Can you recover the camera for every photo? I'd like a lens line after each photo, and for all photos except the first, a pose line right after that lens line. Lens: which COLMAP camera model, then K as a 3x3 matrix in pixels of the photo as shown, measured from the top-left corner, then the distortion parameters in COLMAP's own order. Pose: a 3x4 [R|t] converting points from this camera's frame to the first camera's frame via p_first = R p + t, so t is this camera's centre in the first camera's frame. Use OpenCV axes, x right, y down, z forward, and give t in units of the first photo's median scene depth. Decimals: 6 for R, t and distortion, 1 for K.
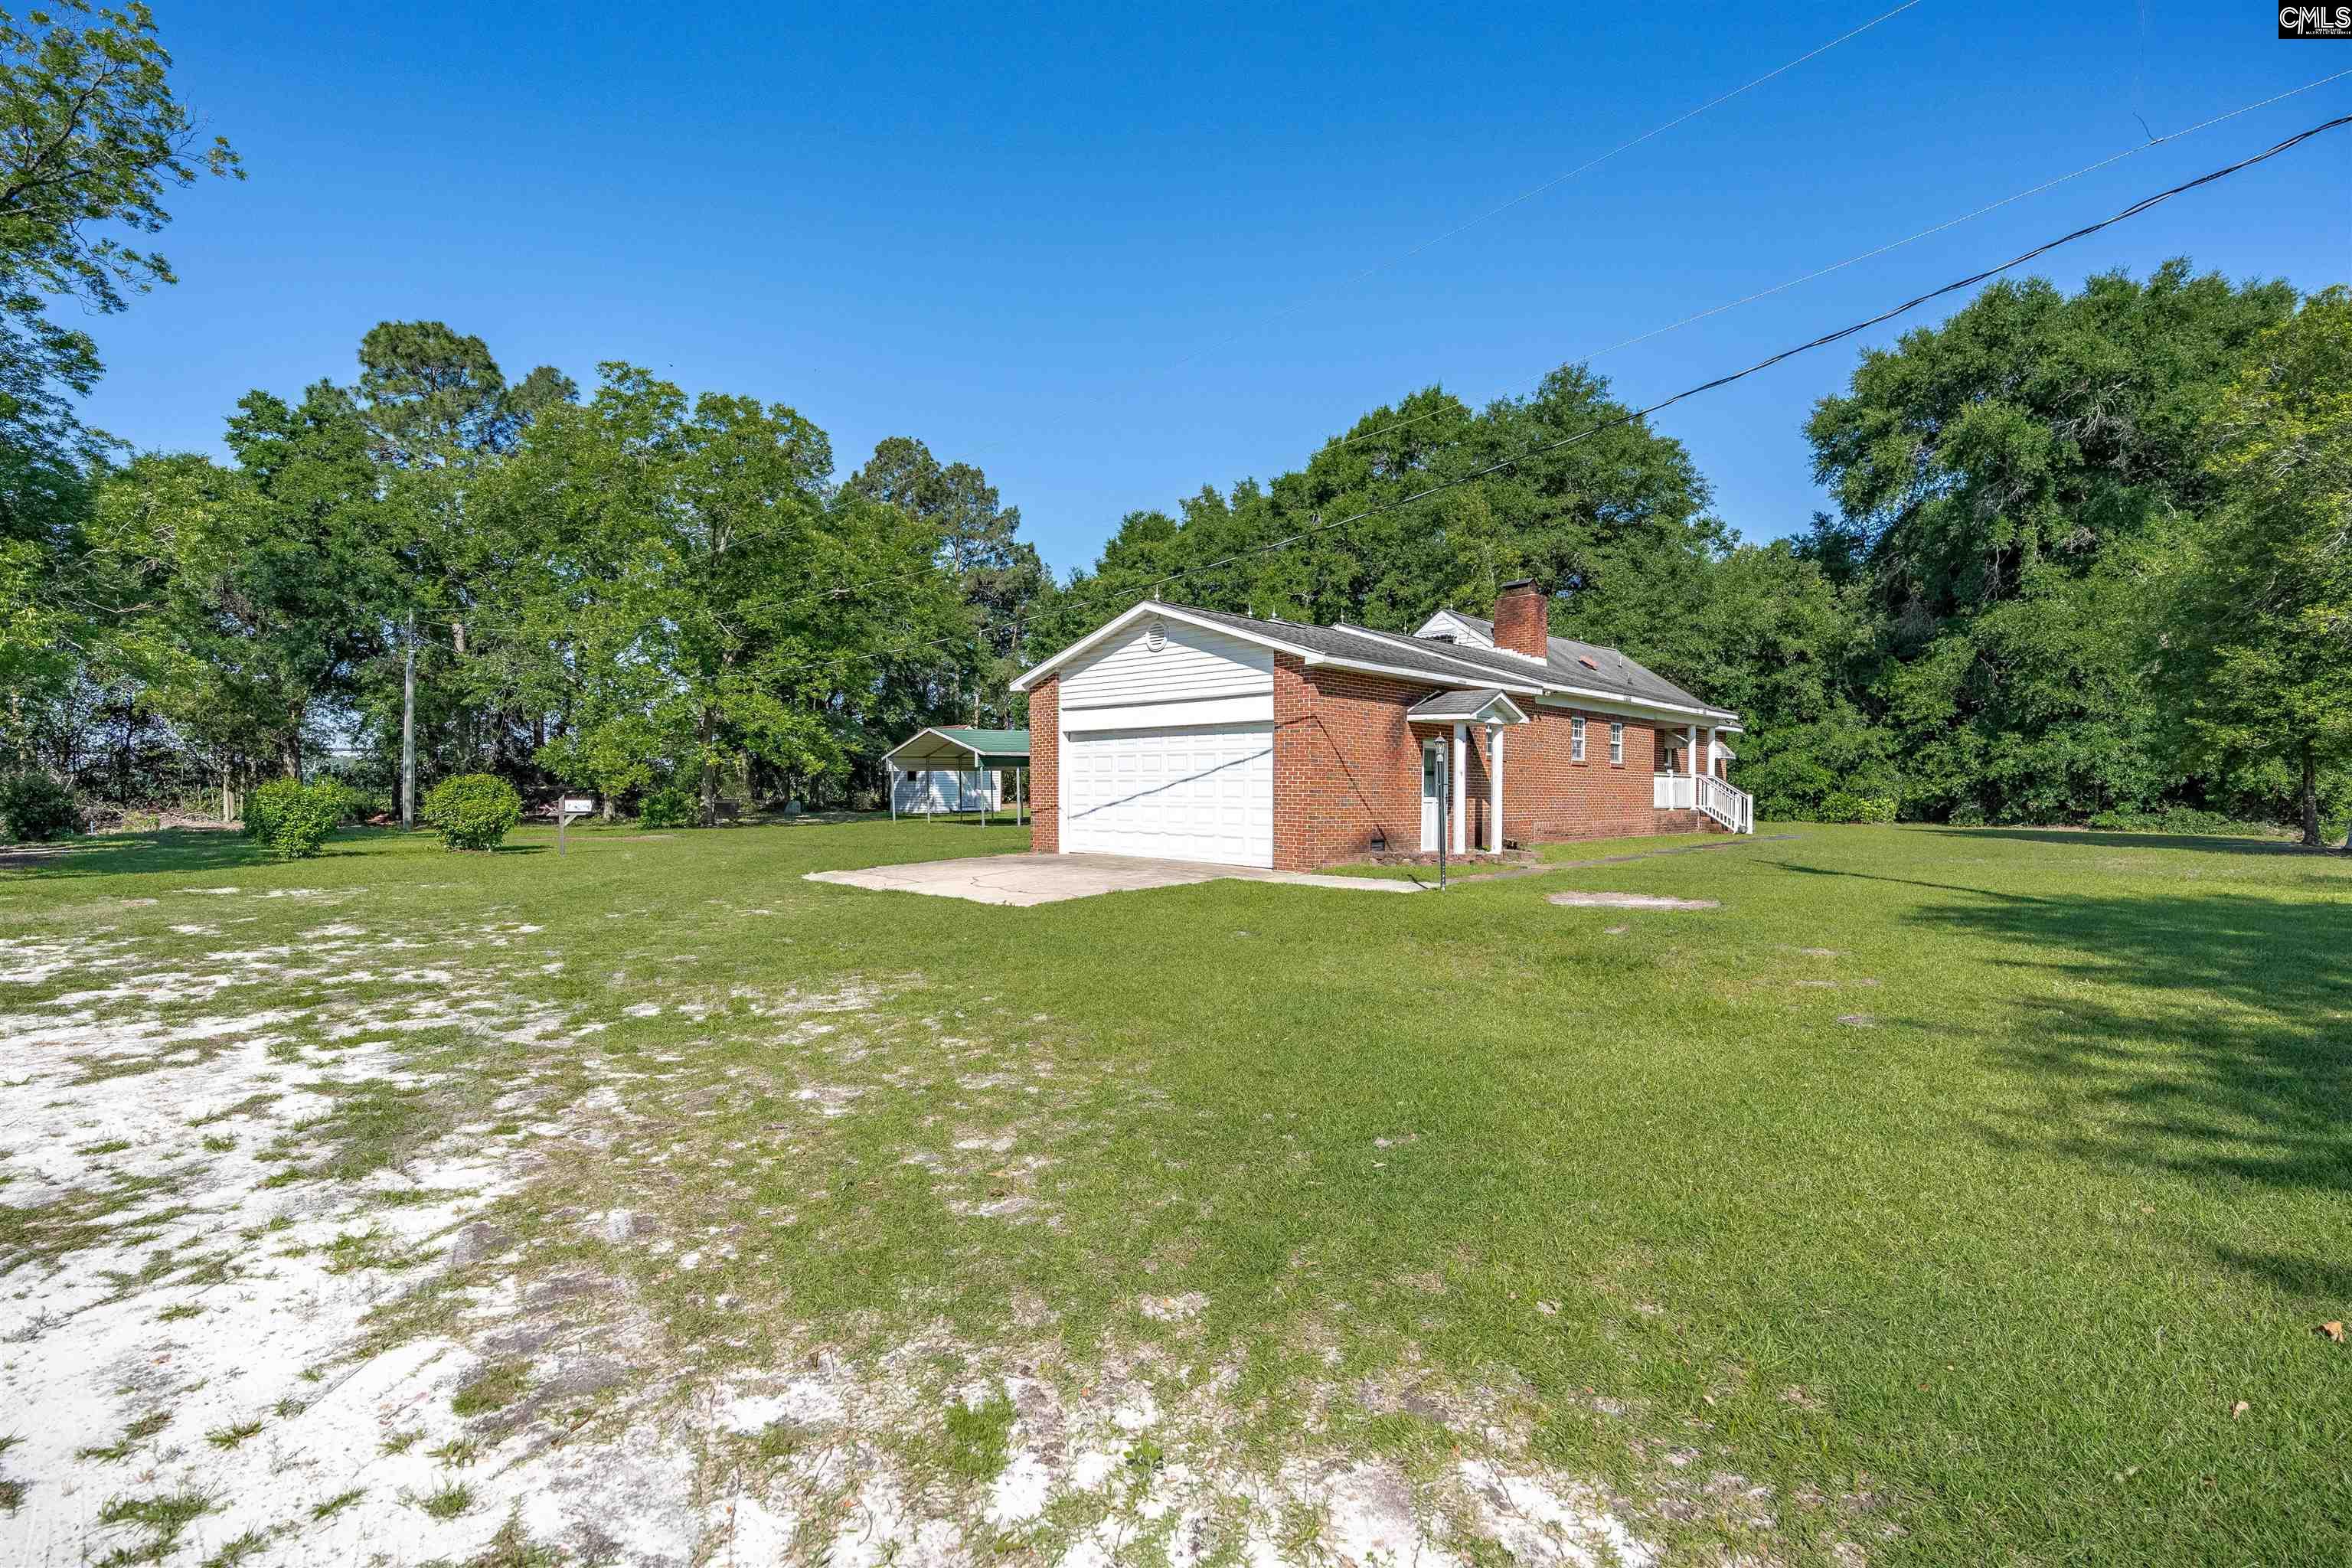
lens RADIAL K [[1105.8, 0, 1174.7], [0, 1105.8, 786.4], [0, 0, 1]] dist [-0.020021, 0.000890]
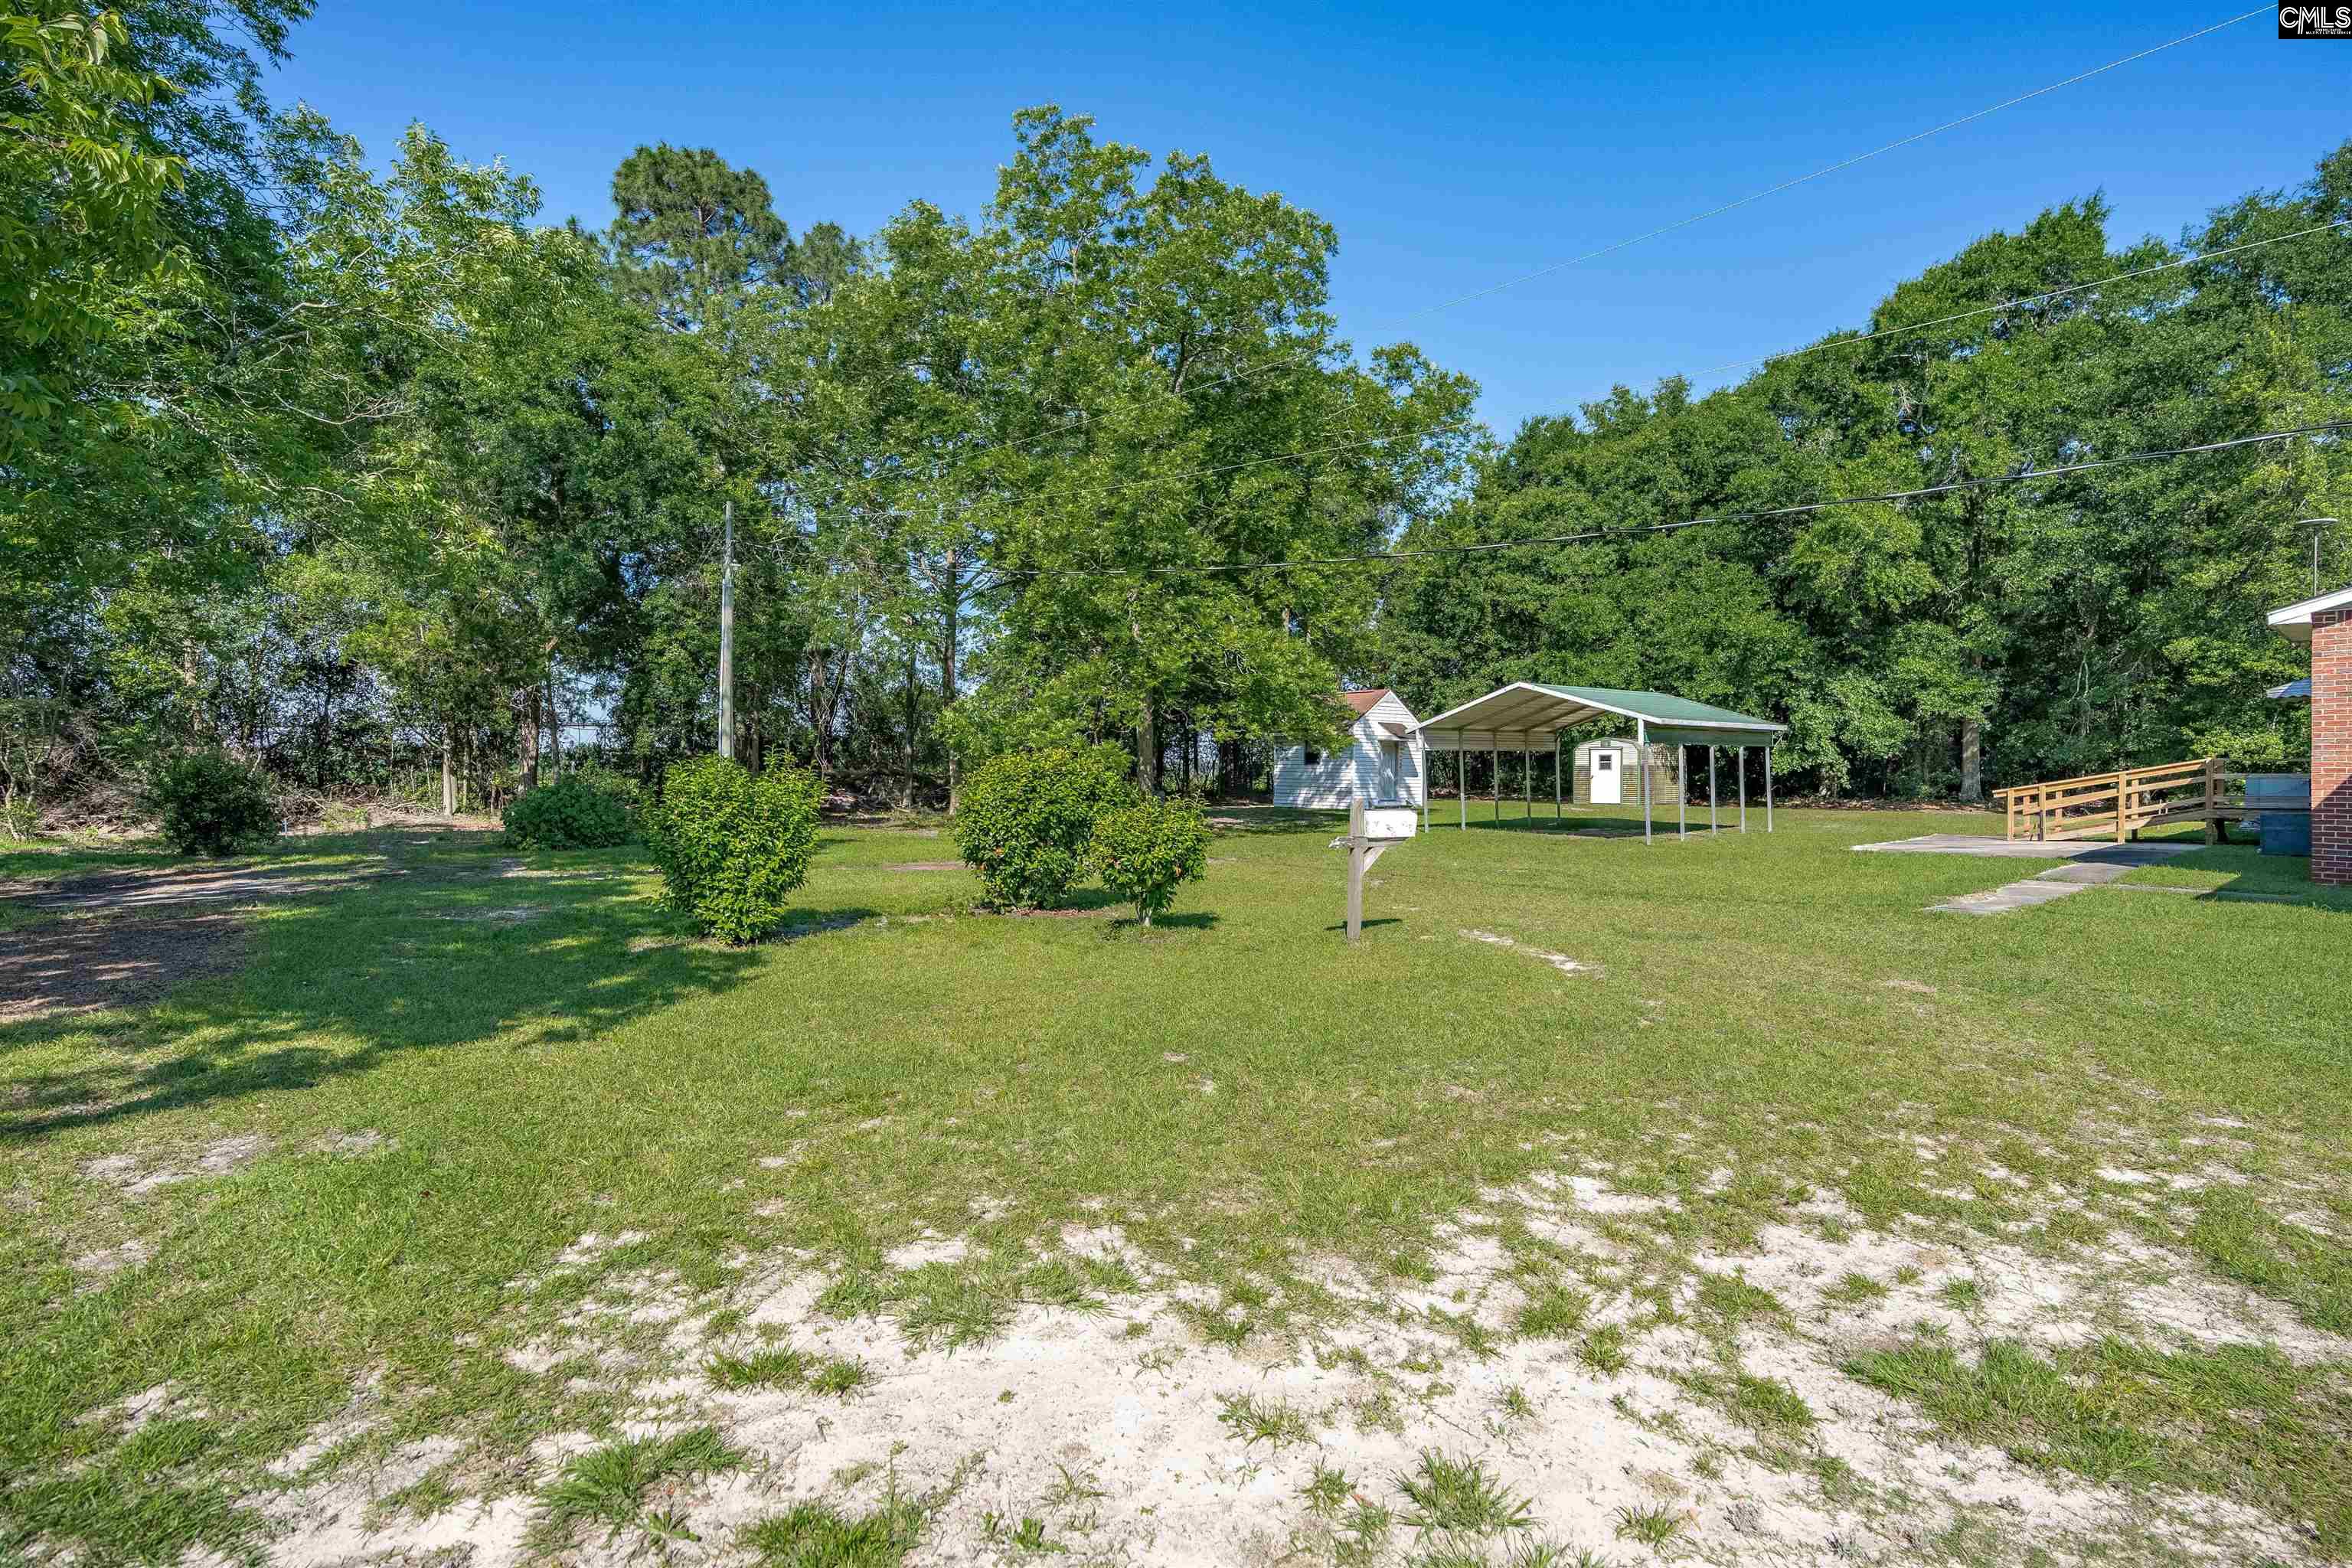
lens RADIAL K [[1105.8, 0, 1170.9], [0, 1105.8, 784.2], [0, 0, 1]] dist [-0.020021, 0.000890]
pose [[0.995158, 0.005068, -0.098156, -0.295529], [-0.003725, 0.999897, 0.013867, -0.001266], [0.098217, -0.013434, 0.995074, 0.290829]]
